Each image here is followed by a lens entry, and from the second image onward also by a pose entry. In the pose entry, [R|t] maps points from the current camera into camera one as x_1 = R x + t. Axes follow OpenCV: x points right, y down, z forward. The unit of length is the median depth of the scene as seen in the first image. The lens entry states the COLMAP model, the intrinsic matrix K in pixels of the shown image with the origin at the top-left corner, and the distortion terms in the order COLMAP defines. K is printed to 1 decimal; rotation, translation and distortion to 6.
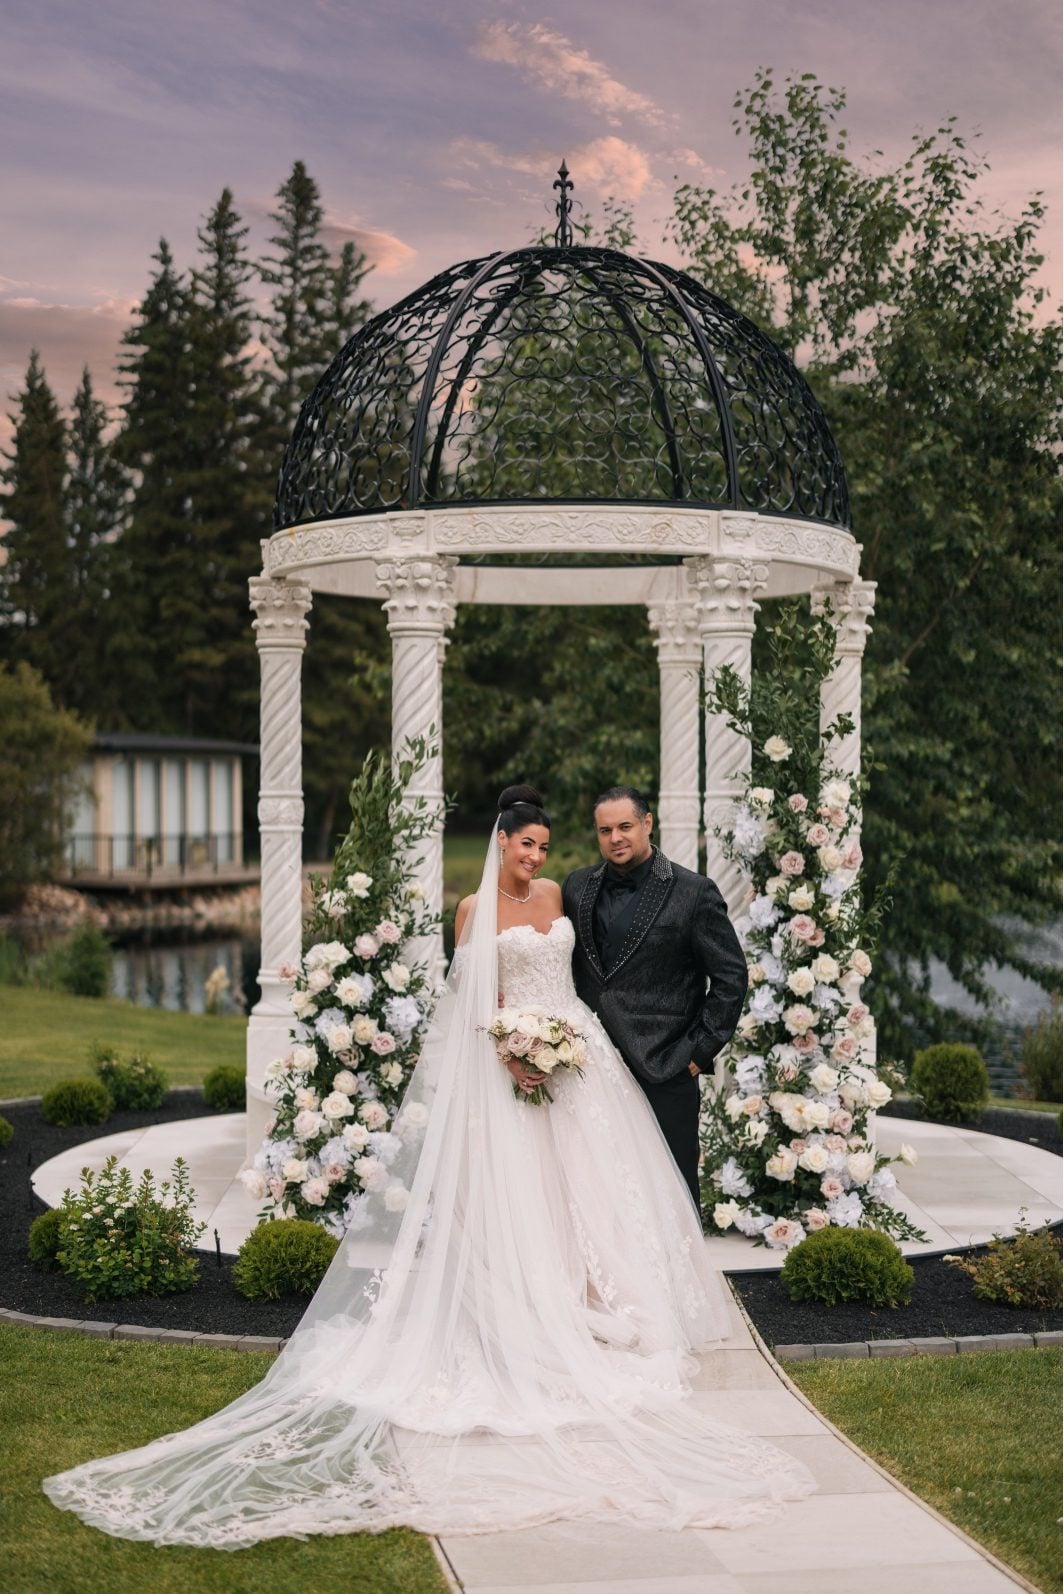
lens RADIAL K [[2606.1, 0, 560.5], [0, 2606.1, 760.1], [0, 0, 1]] dist [0.012910, 0.054046]
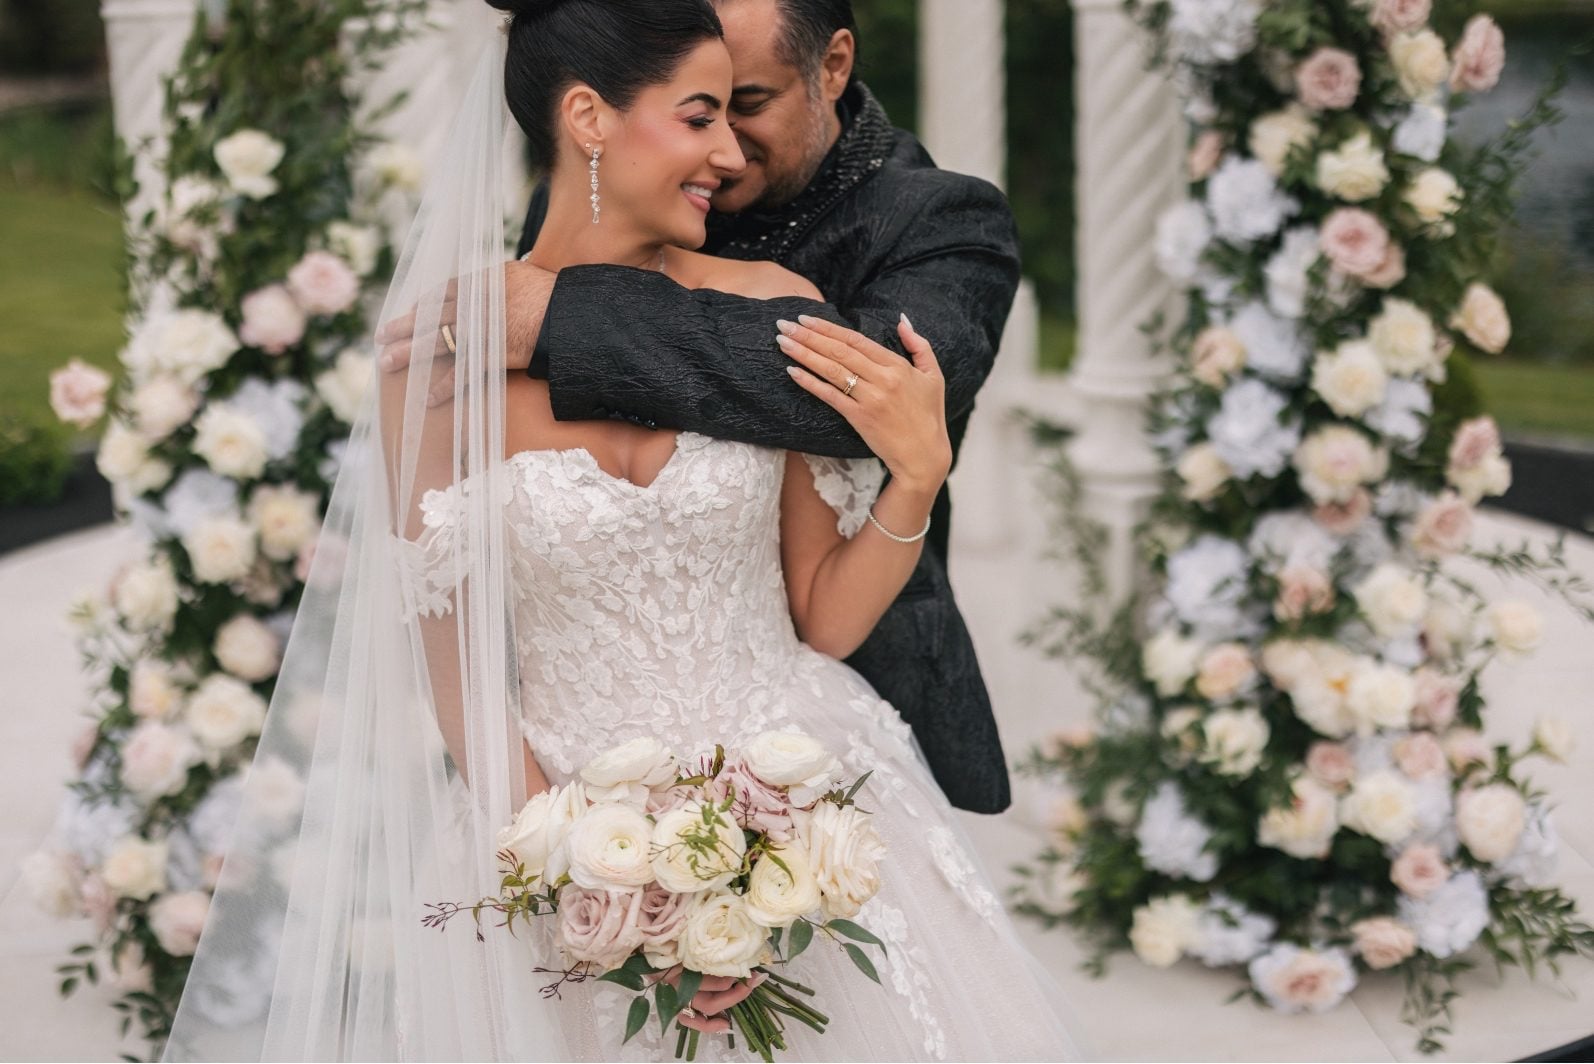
lens RADIAL K [[2343.6, 0, 797.0], [0, 2343.6, 532.0], [0, 0, 1]] dist [0.000703, -0.038977]
pose [[0.999387, -0.032363, 0.013345, 0.000991], [0.027501, 0.961704, 0.272708, 0.006210], [-0.021659, -0.272174, 0.962004, 0.641670]]
